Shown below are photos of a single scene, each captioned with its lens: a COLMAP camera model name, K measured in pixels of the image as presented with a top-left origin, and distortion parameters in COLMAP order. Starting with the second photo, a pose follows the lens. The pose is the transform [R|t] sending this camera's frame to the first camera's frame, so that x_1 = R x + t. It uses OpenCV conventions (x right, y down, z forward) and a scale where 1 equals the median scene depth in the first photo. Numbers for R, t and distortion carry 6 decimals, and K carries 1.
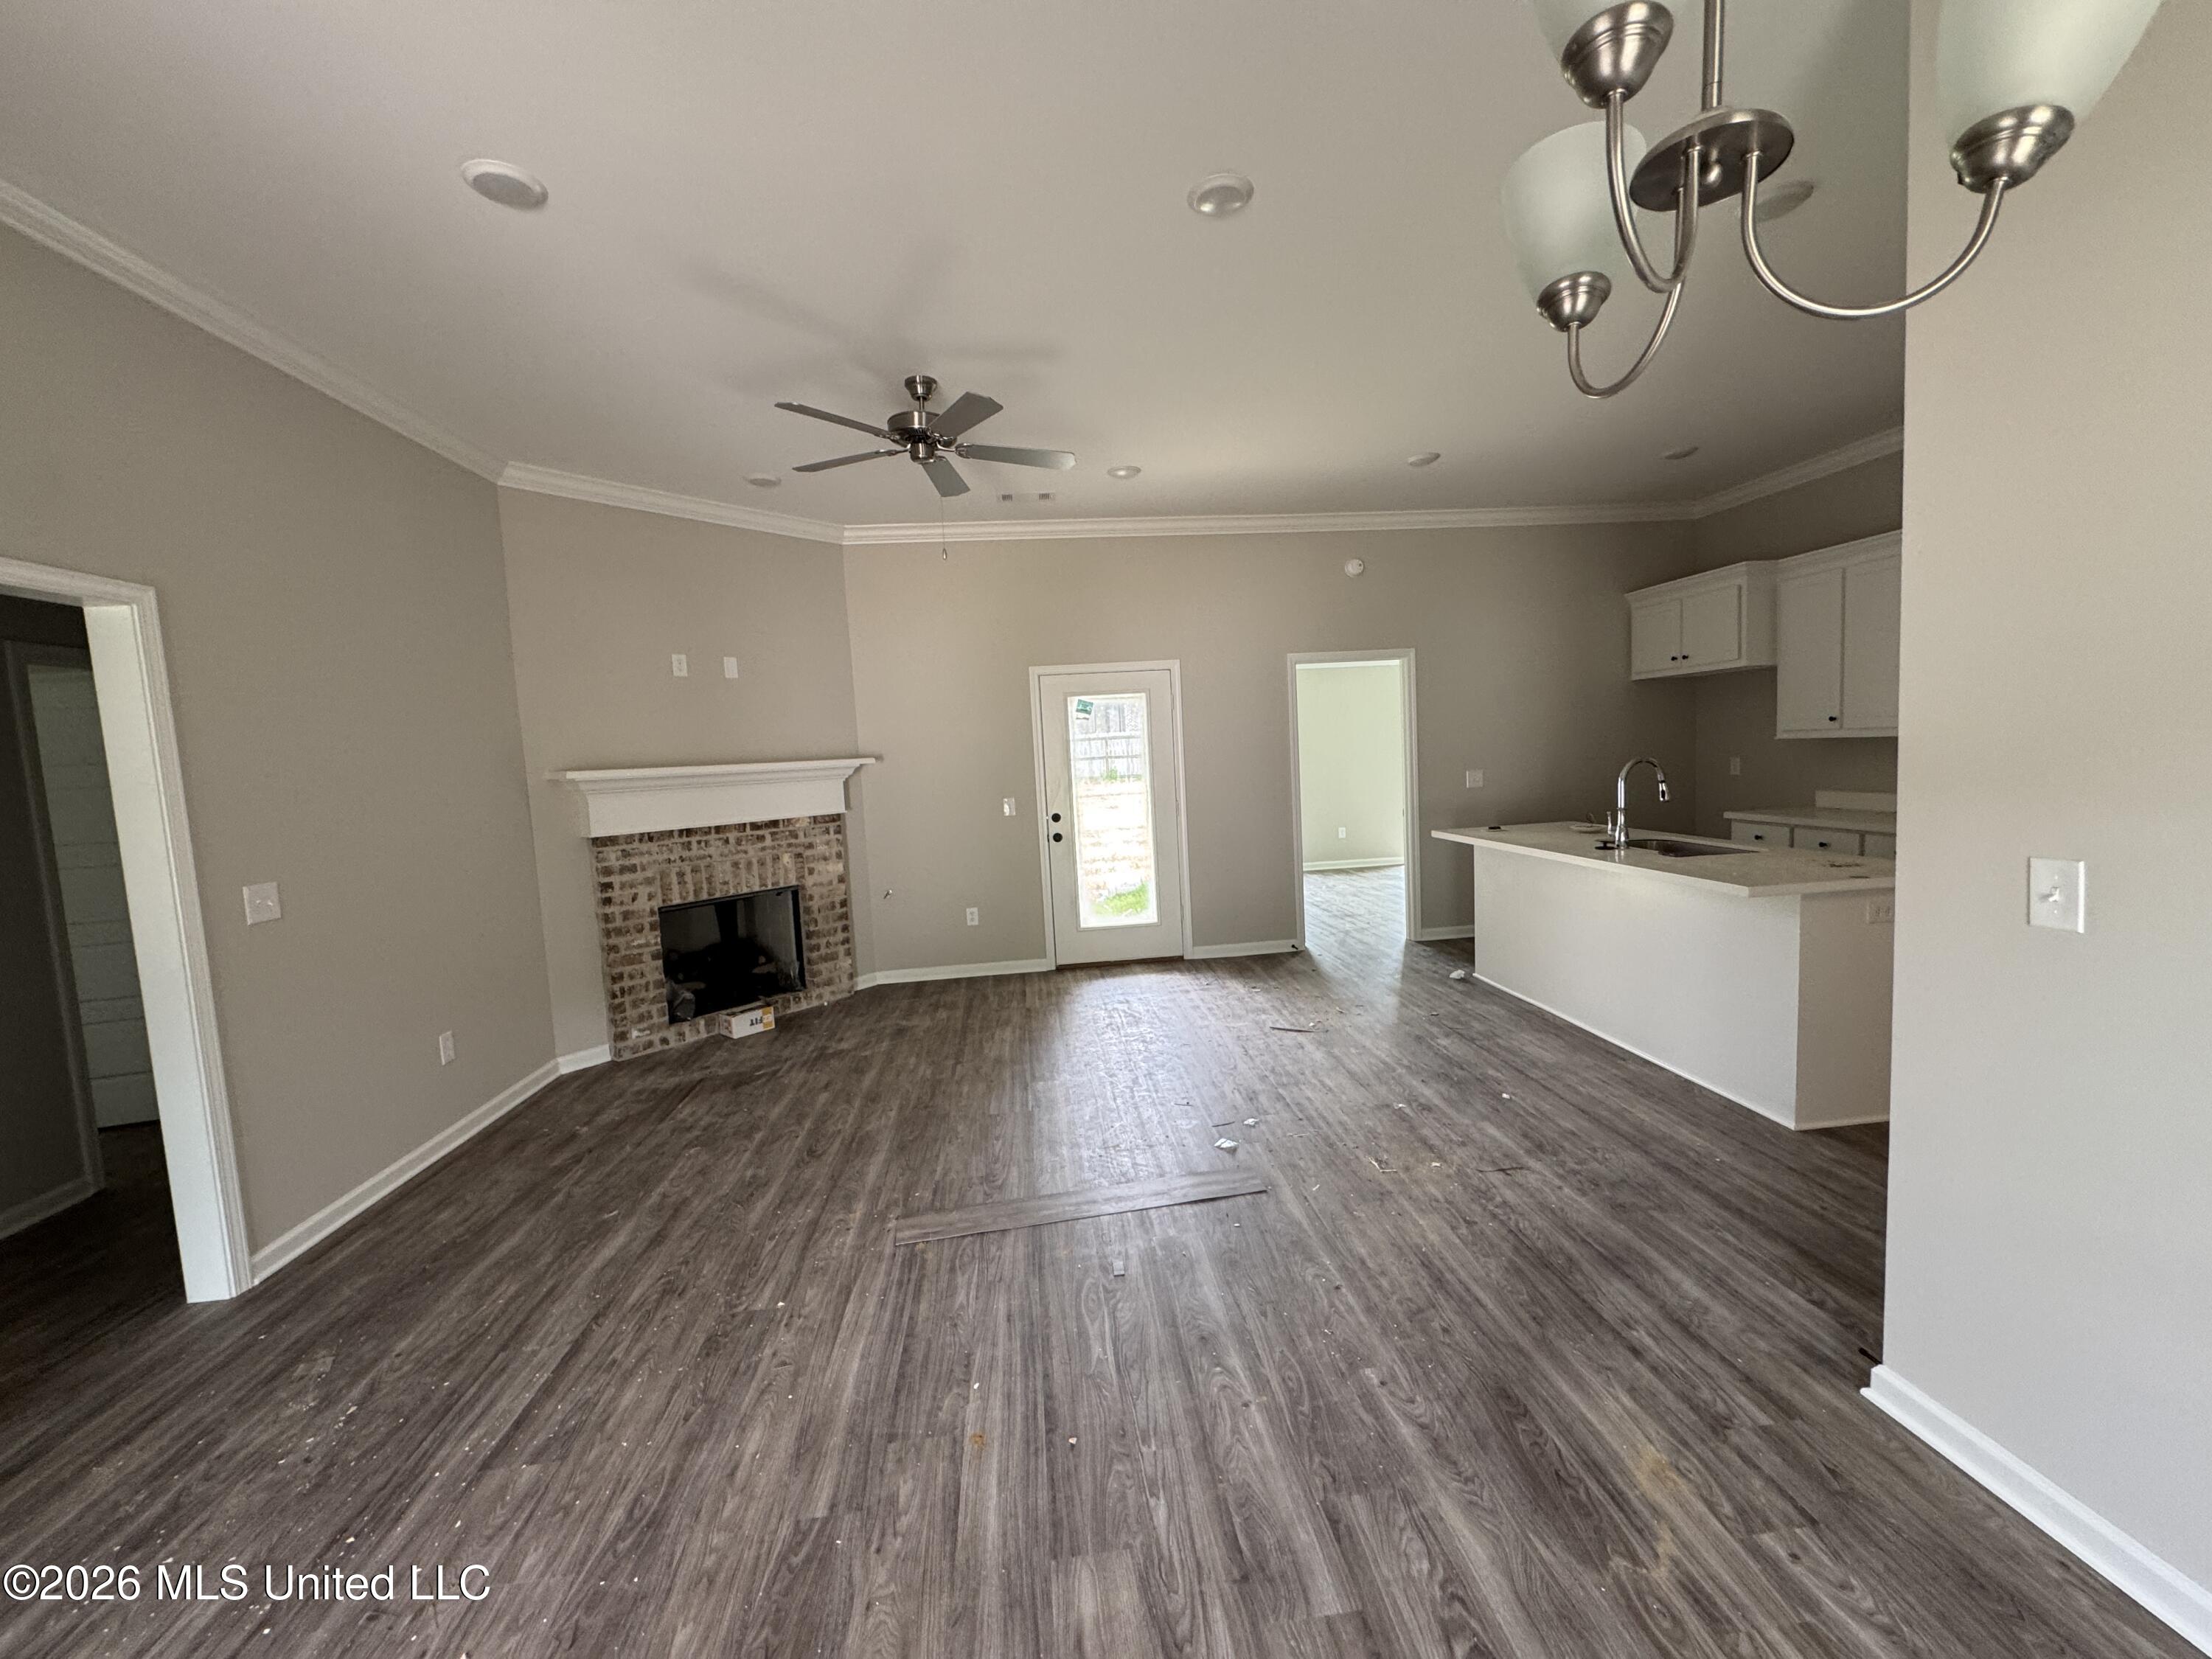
lens RADIAL K [[881.0, 0, 1106.4], [0, 881.0, 827.9], [0, 0, 1]] dist [-0.001857, 0.000411]
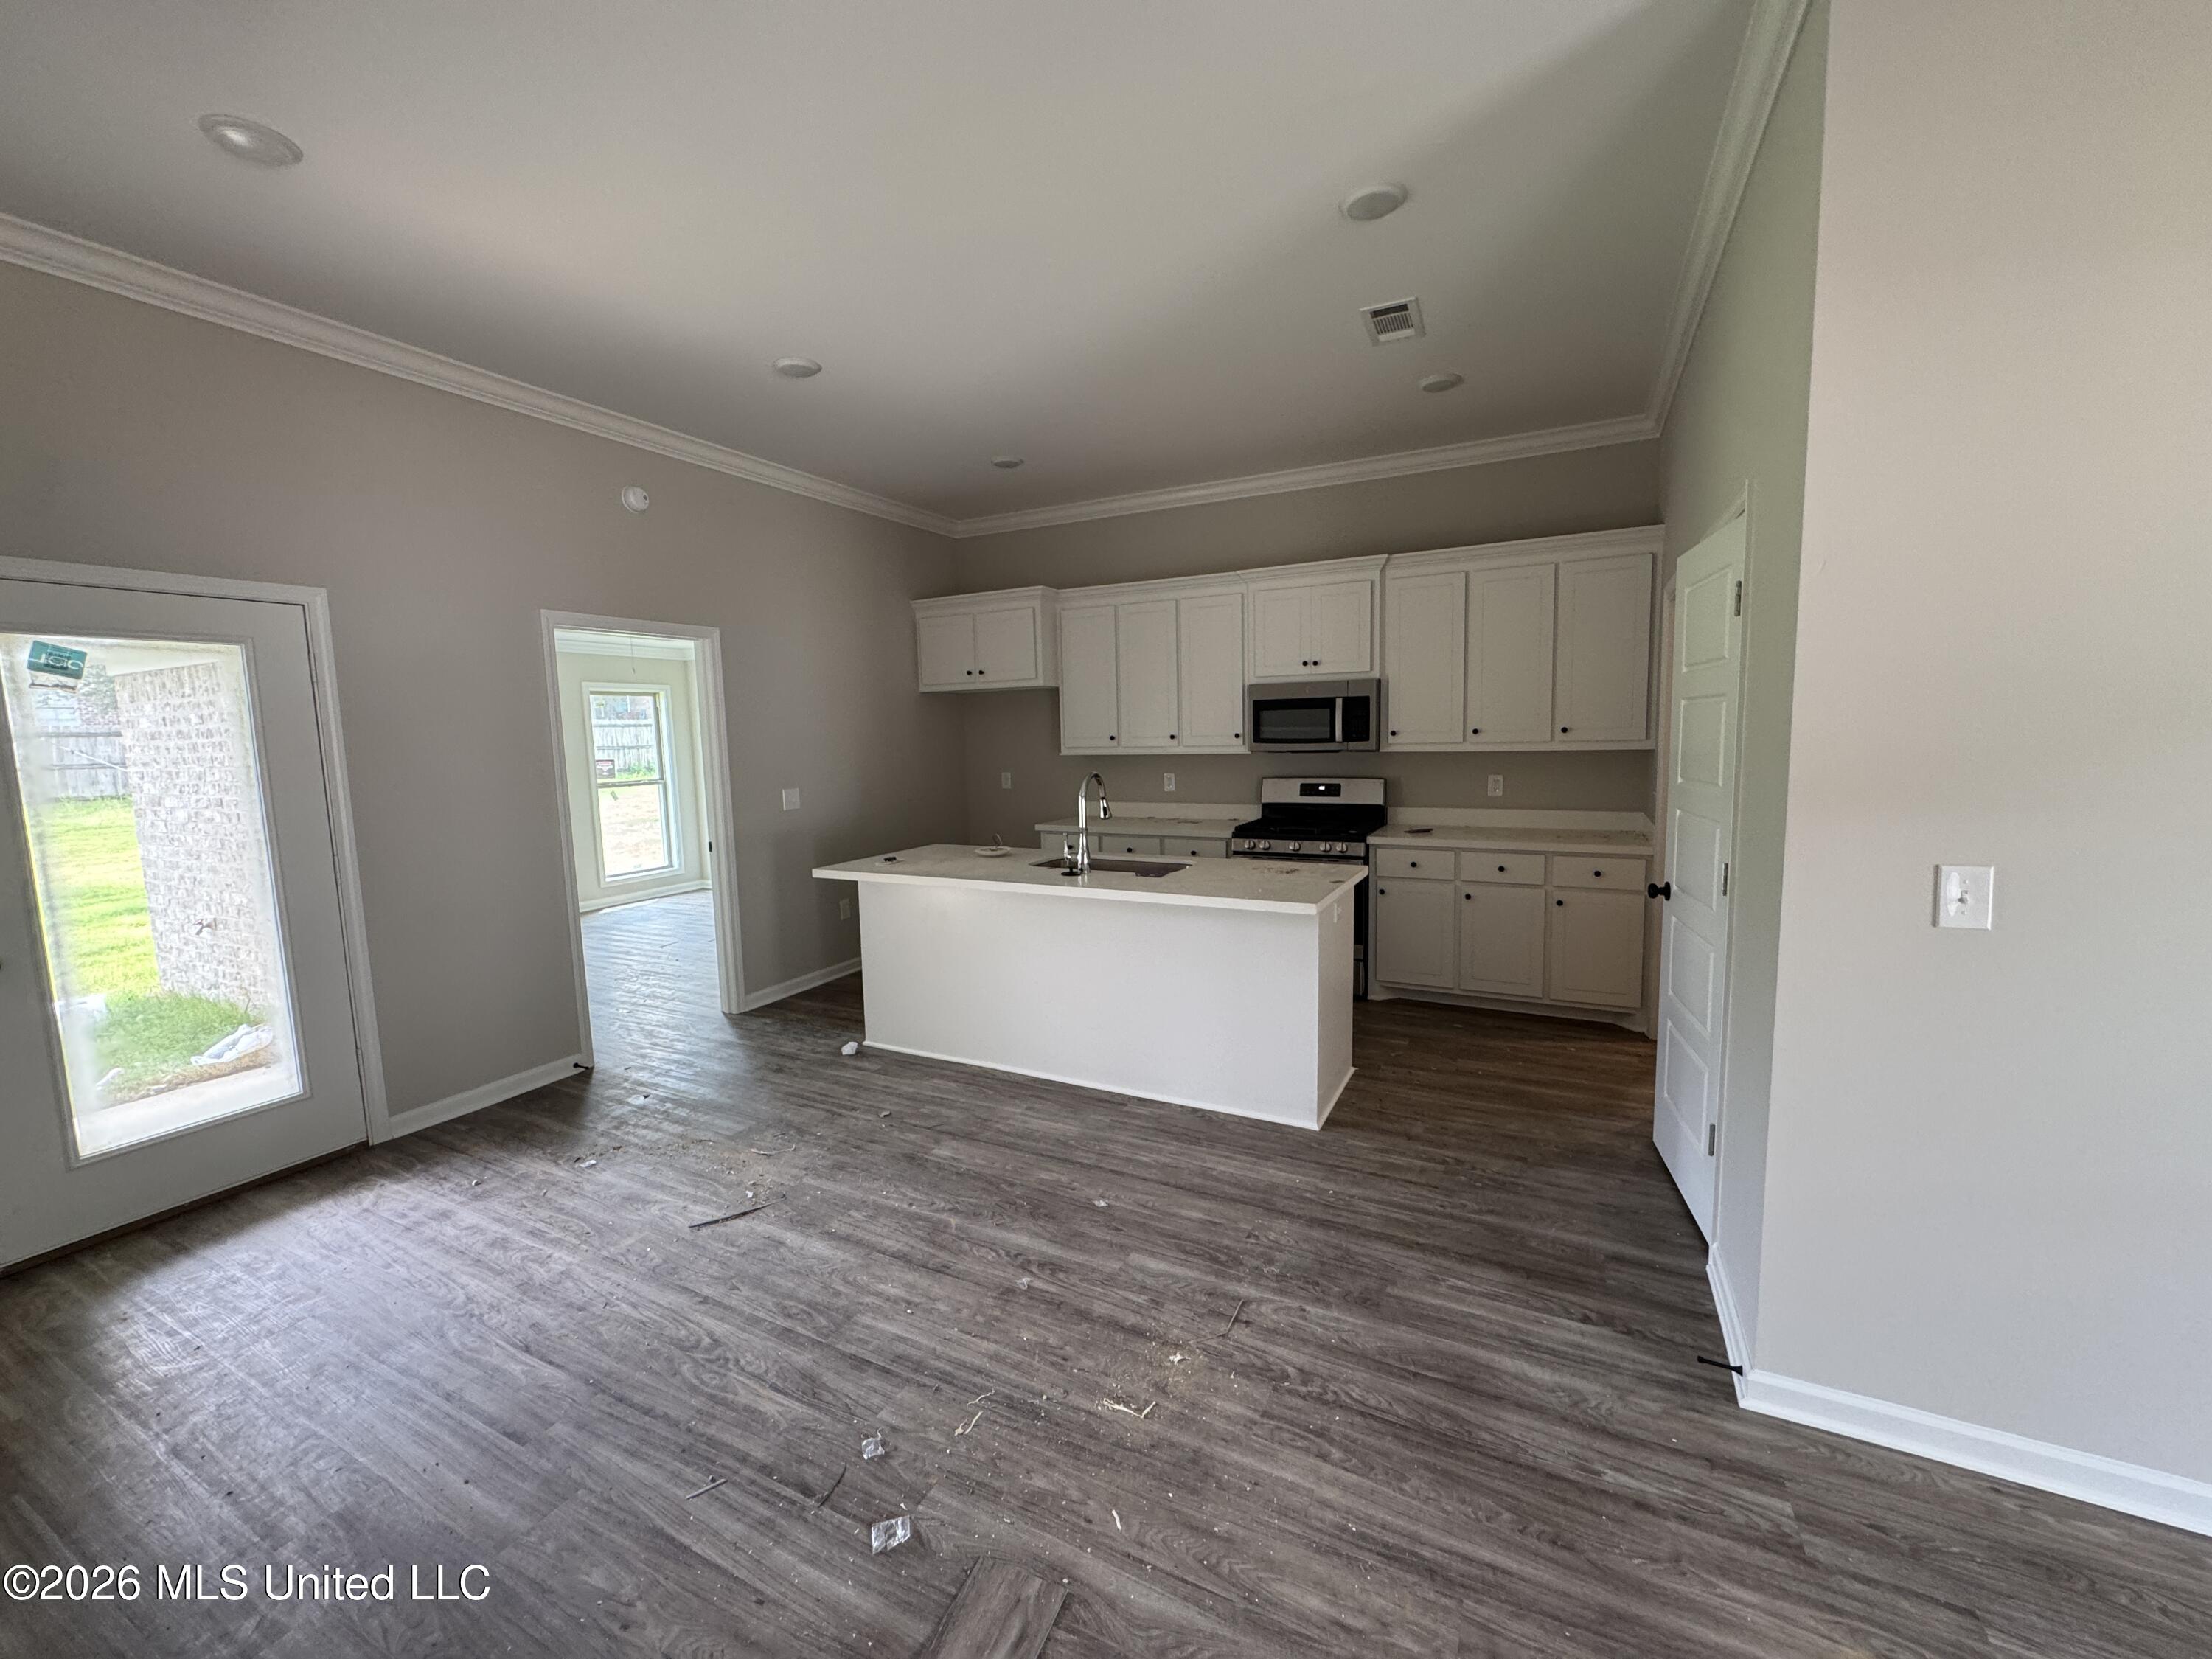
lens RADIAL K [[881.0, 0, 1108.0], [0, 881.0, 827.1], [0, 0, 1]] dist [-0.001857, 0.000411]
pose [[0.547608, -0.053597, 0.835017, -0.151721], [0.067746, 0.997510, 0.019599, -0.037967], [-0.833988, 0.045837, 0.549875, 0.458337]]
